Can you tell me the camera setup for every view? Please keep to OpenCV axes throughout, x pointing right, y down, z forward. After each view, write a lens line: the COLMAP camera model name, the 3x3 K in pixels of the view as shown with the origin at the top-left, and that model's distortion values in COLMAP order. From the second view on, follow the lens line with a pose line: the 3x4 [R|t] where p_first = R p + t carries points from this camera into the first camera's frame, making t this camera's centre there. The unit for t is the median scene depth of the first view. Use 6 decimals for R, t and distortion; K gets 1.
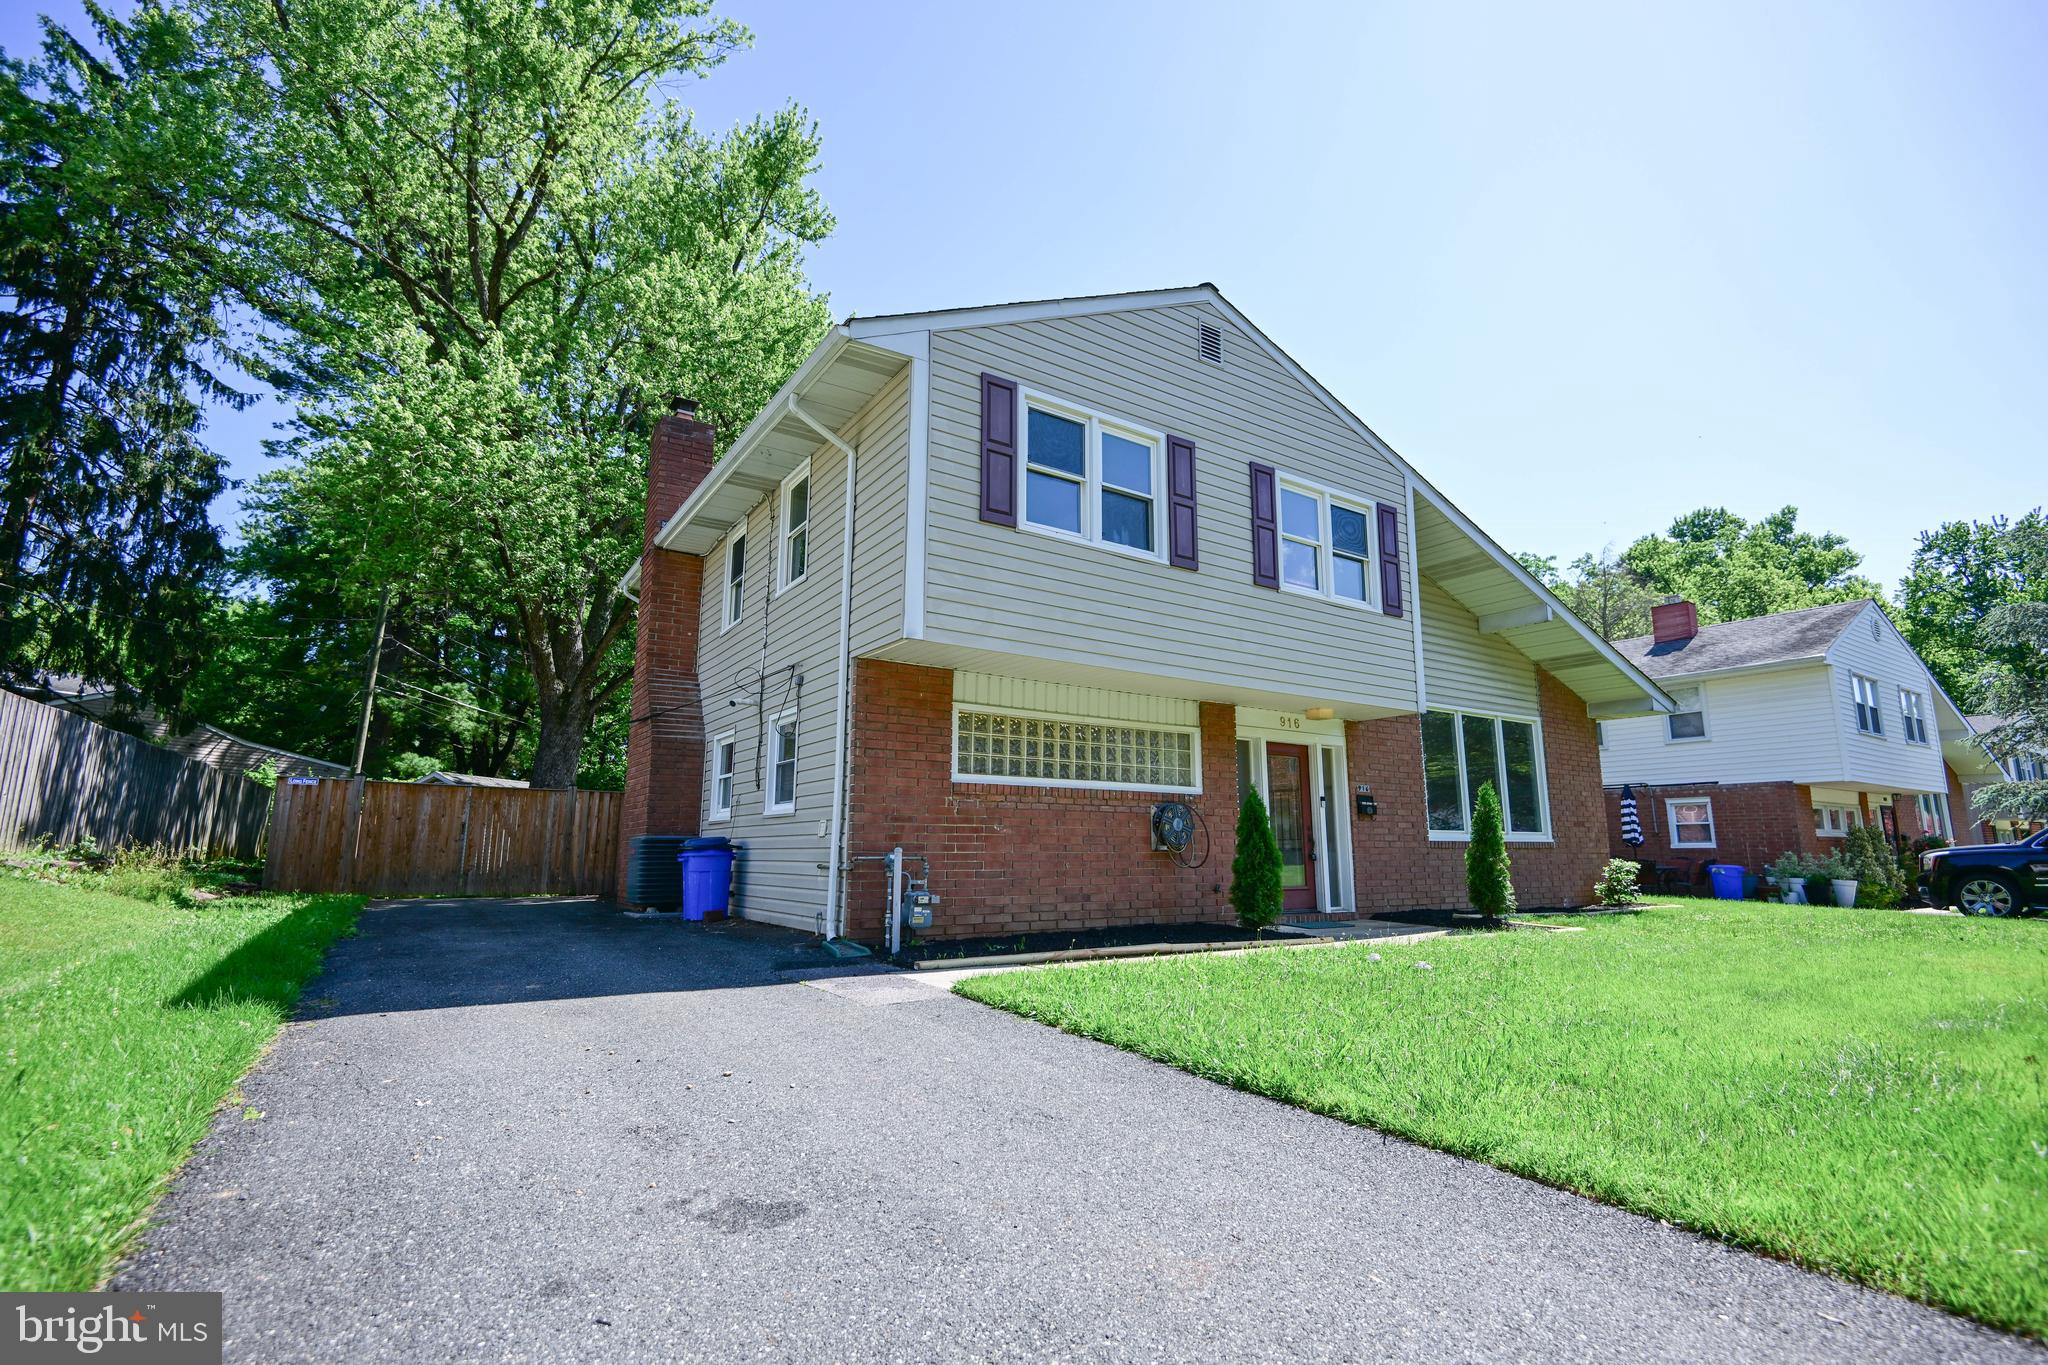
lens RADIAL K [[939.5, 0, 1023.6], [0, 939.5, 684.6], [0, 0, 1]] dist [0.003262, 0.000439]
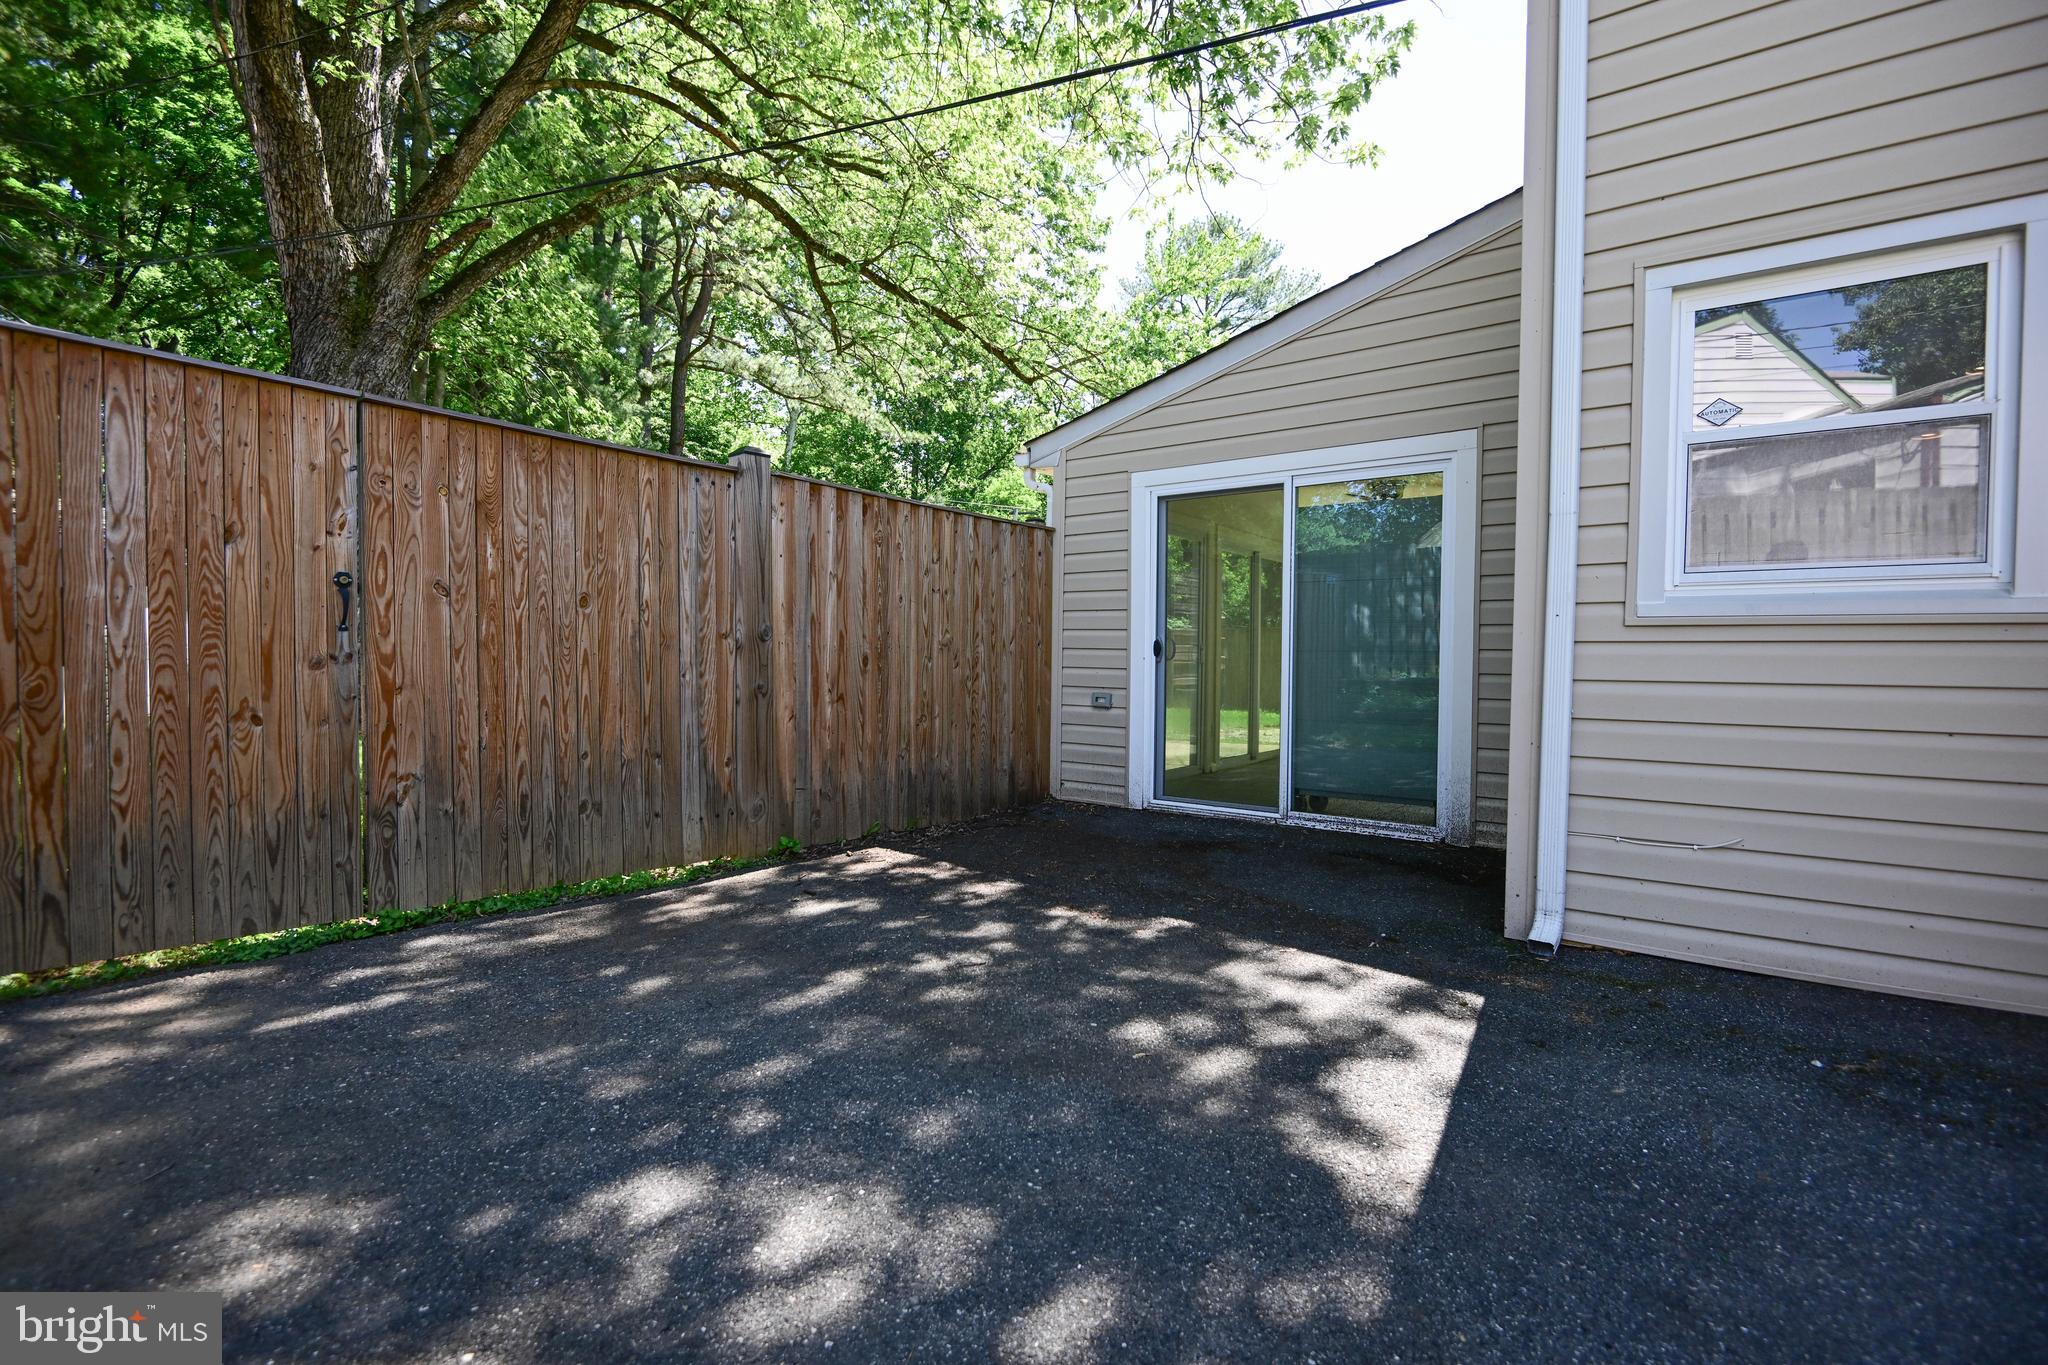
lens RADIAL K [[939.5, 0, 1023.6], [0, 939.5, 680.9], [0, 0, 1]] dist [0.003262, 0.000439]
pose [[0.938745, -0.002709, 0.344603, -0.508723], [-0.066810, 0.979567, 0.189700, 0.116303], [-0.338075, -0.201102, 0.919382, 0.730047]]
